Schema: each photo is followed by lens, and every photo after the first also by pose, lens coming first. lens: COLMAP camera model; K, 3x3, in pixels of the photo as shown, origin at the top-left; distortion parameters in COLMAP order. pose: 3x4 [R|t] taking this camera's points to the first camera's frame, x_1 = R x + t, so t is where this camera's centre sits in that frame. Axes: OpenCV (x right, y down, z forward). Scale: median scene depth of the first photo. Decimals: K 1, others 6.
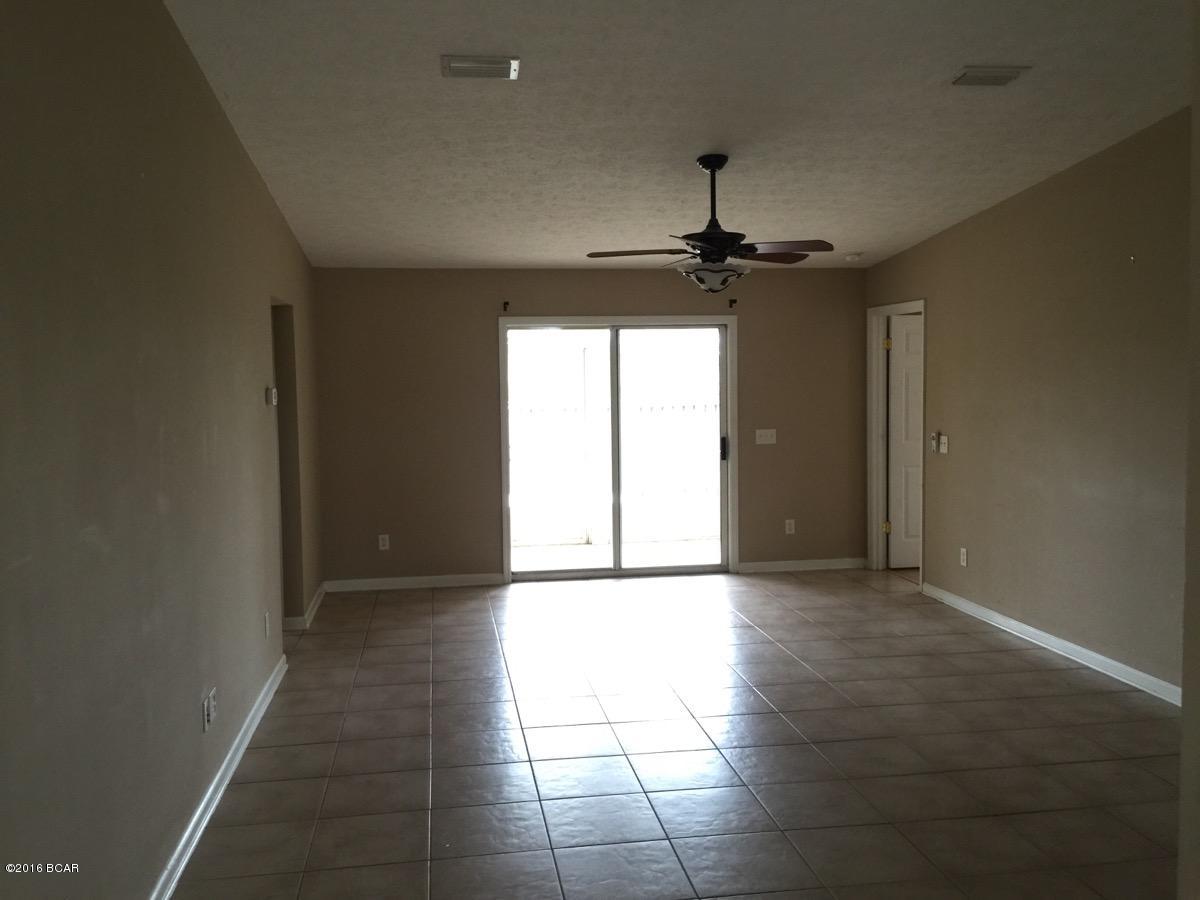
lens RADIAL K [[1025.5, 0, 599.6], [0, 1025.5, 444.9], [0, 0, 1]] dist [0.098924, -0.130301]
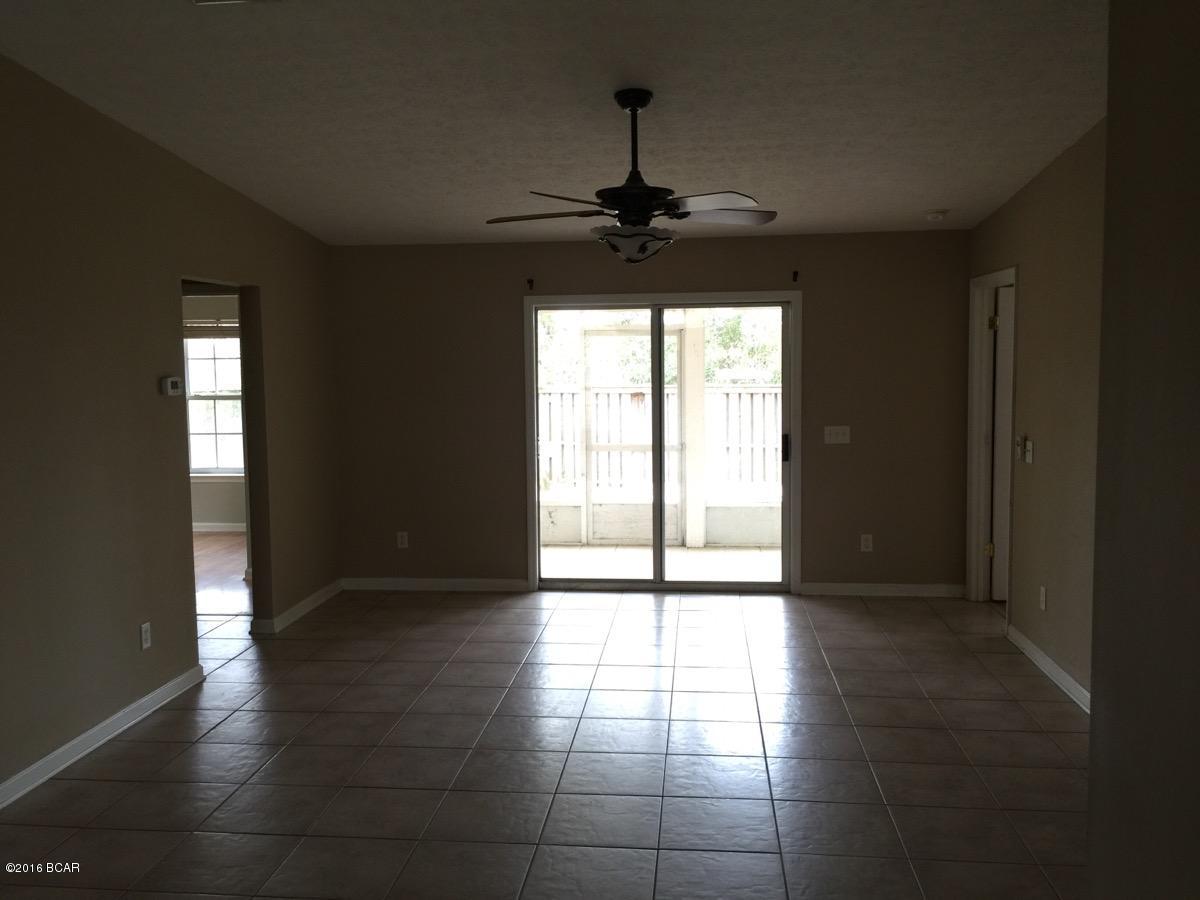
lens RADIAL K [[1025.5, 0, 599.6], [0, 1025.5, 444.9], [0, 0, 1]] dist [0.098924, -0.130301]
pose [[0.967242, 0.024205, -0.252698, 0.193909], [-0.019084, 0.999560, 0.022698, -0.015753], [0.253136, -0.017132, 0.967279, 0.141708]]
